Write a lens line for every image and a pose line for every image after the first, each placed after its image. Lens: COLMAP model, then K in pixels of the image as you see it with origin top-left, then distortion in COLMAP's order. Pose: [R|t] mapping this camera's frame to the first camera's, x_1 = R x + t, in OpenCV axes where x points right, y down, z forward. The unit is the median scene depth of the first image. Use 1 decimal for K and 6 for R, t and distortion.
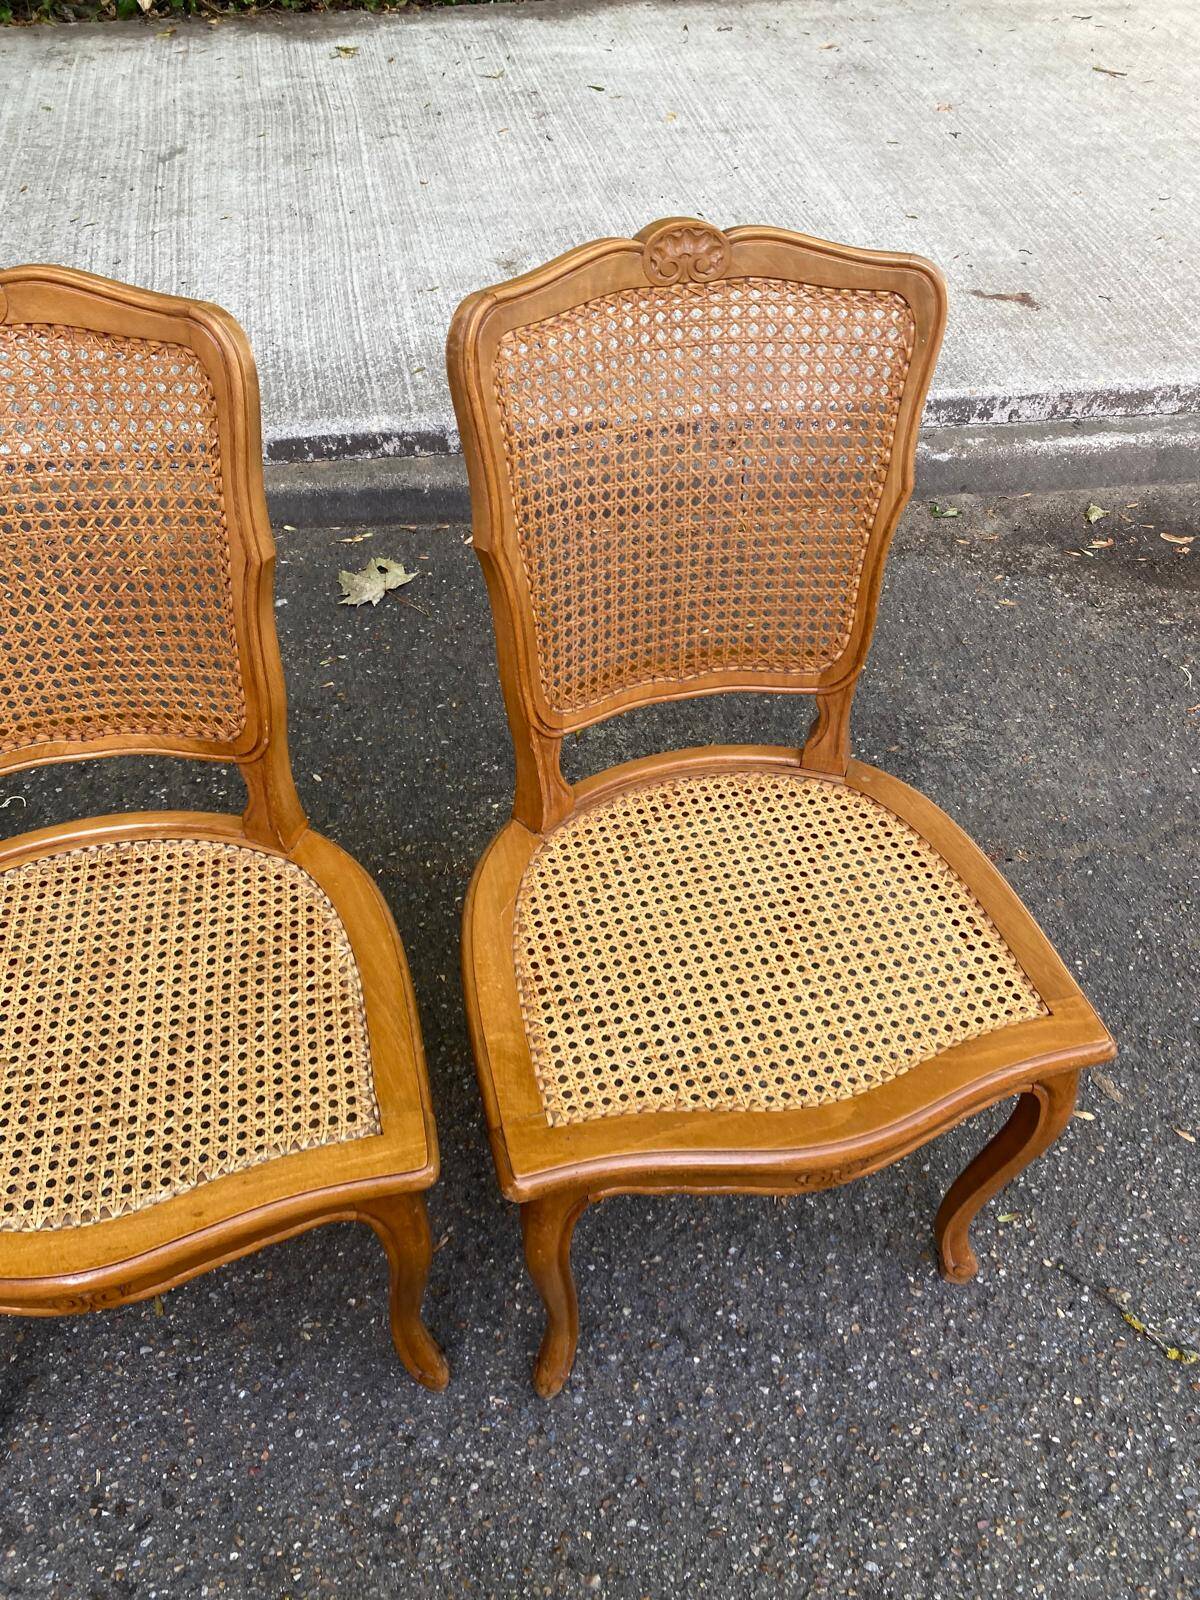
lens RADIAL K [[1221.9, 0, 592.3], [0, 1221.9, 794.2], [0, 0, 1]] dist [0.001749, 0.004745]
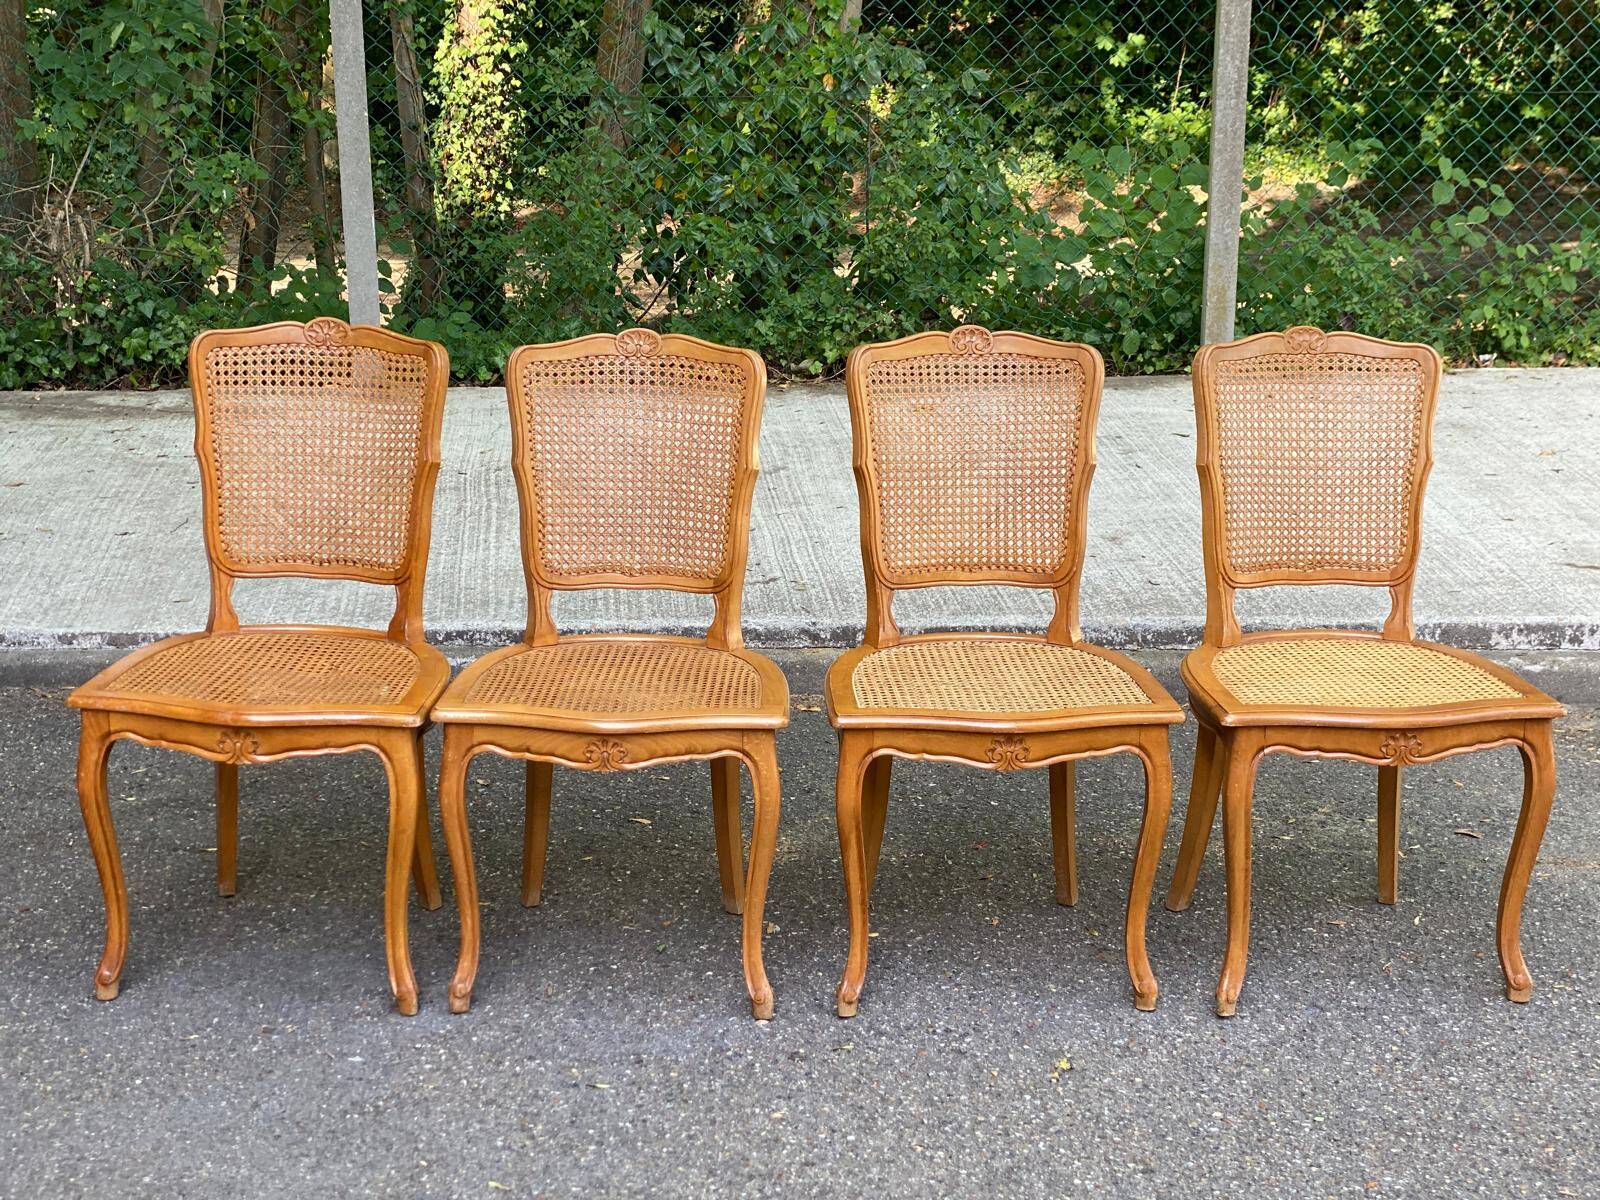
lens RADIAL K [[2375.6, 0, 793.4], [0, 2375.6, 624.4], [0, 0, 1]] dist [0.112191, 0.000000]
pose [[0.992891, 0.022467, -0.116883, -0.228188], [-0.078370, 0.862508, -0.499938, 1.581005], [0.089581, 0.505544, 0.858138, -1.764642]]
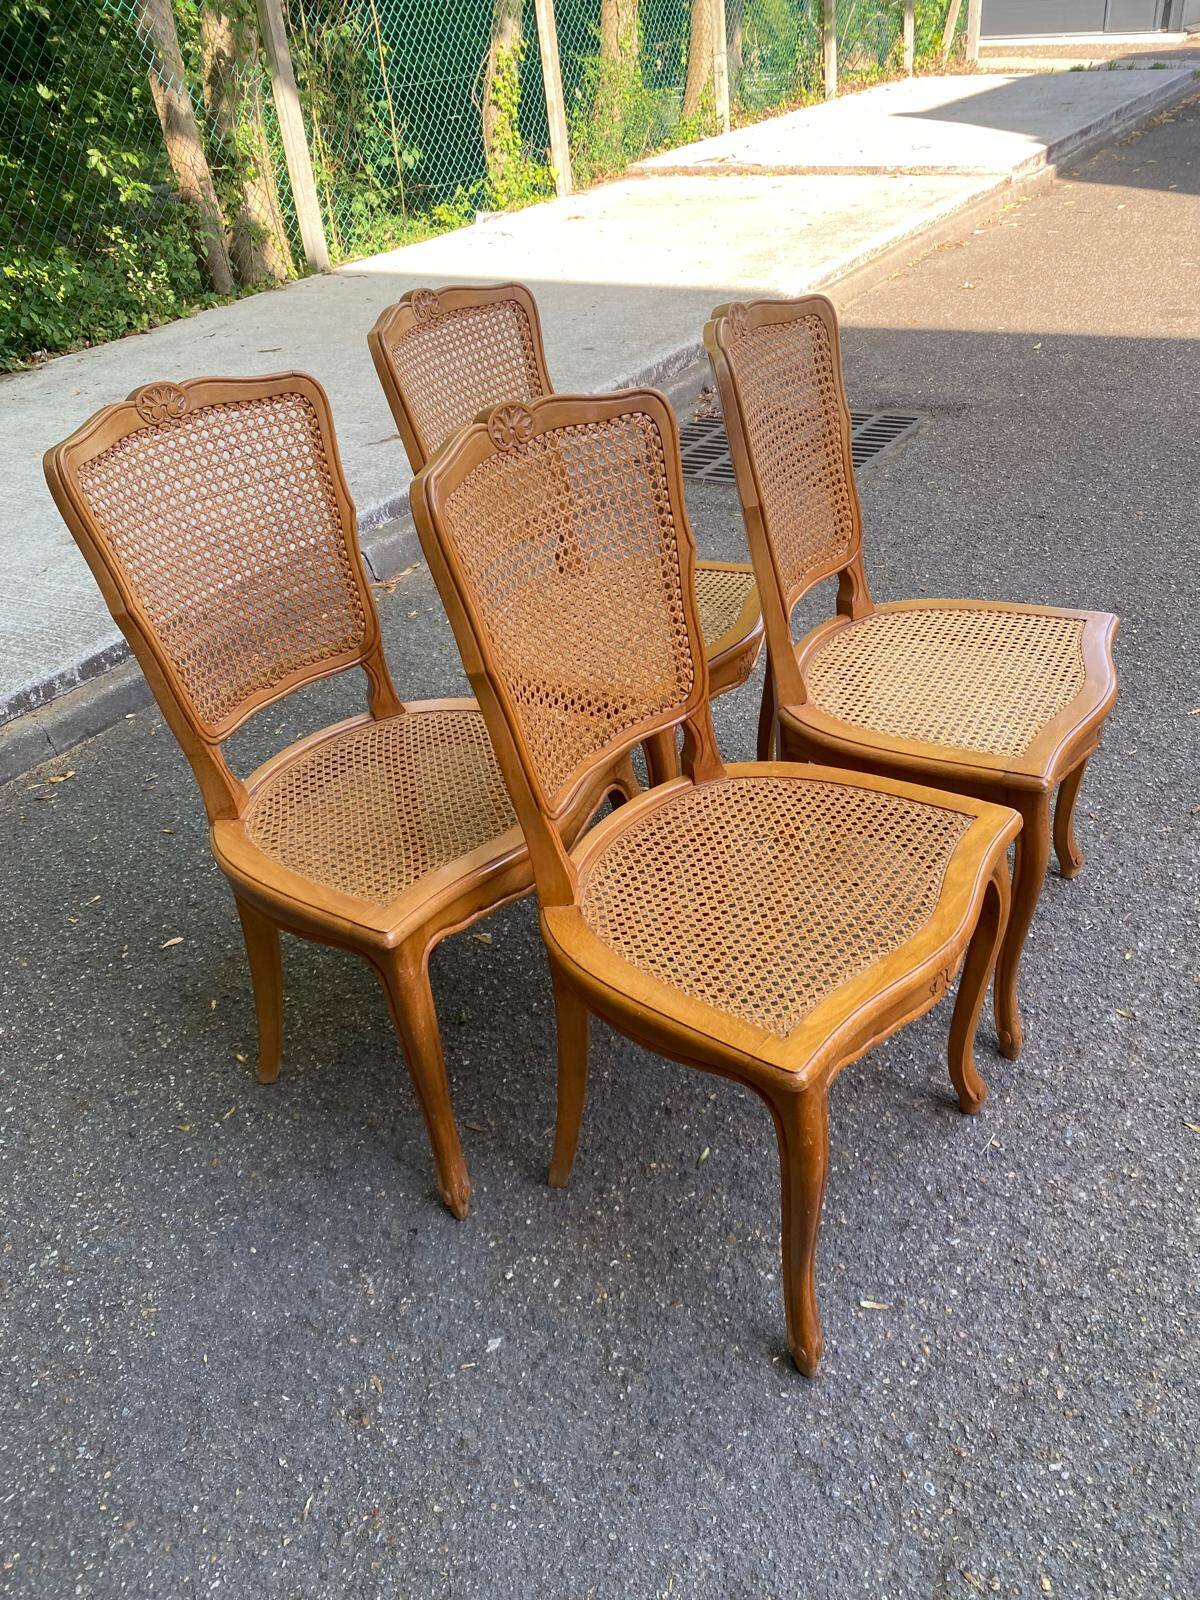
lens RADIAL K [[1221.9, 0, 618.6], [0, 1221.9, 806.3], [0, 0, 1]] dist [0.001749, 0.004745]
pose [[0.619100, -0.482155, 0.619873, -1.443137], [0.629630, 0.776497, -0.024863, 0.374987], [-0.469342, 0.405683, 0.784309, -0.330077]]
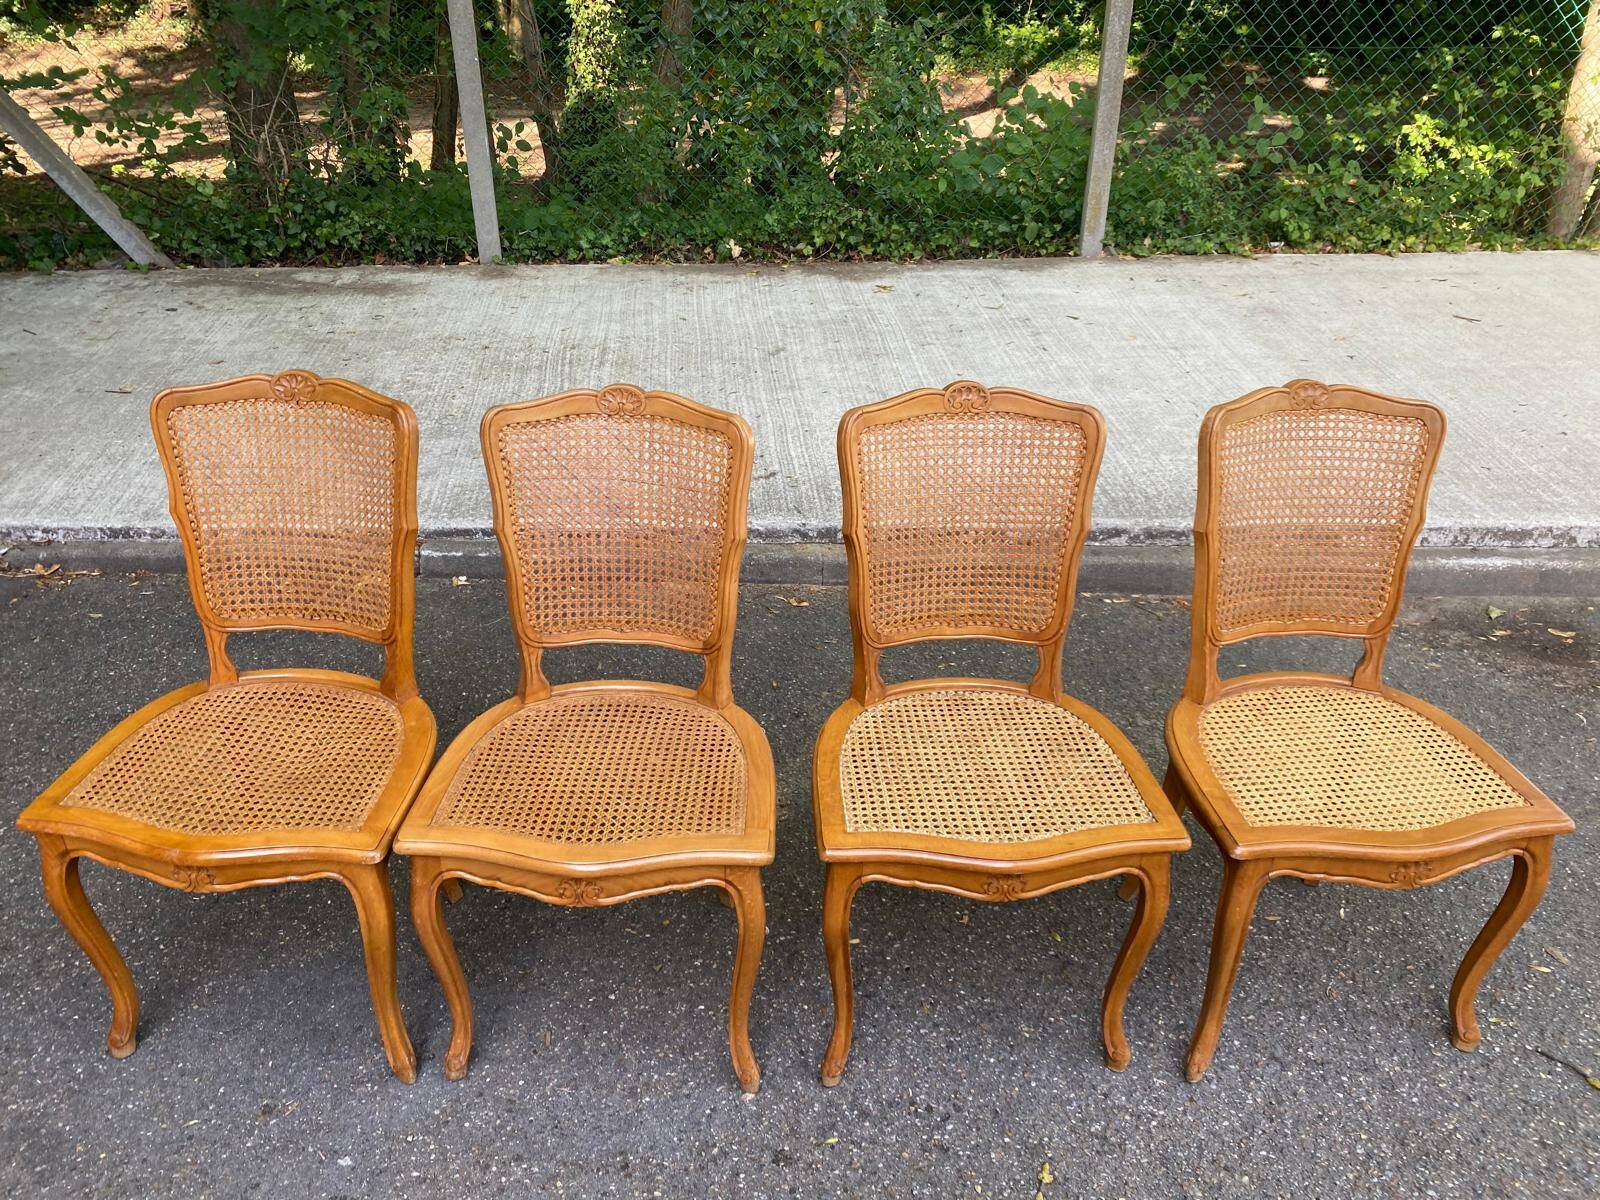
lens RADIAL K [[1221.9, 0, 794.5], [0, 1221.9, 605.9], [0, 0, 1]] dist [0.001749, 0.004745]
pose [[0.992645, 0.056148, -0.107255, -0.405635], [-0.084316, 0.956385, -0.279677, 0.398651], [0.086874, 0.286663, 0.954084, -0.679432]]
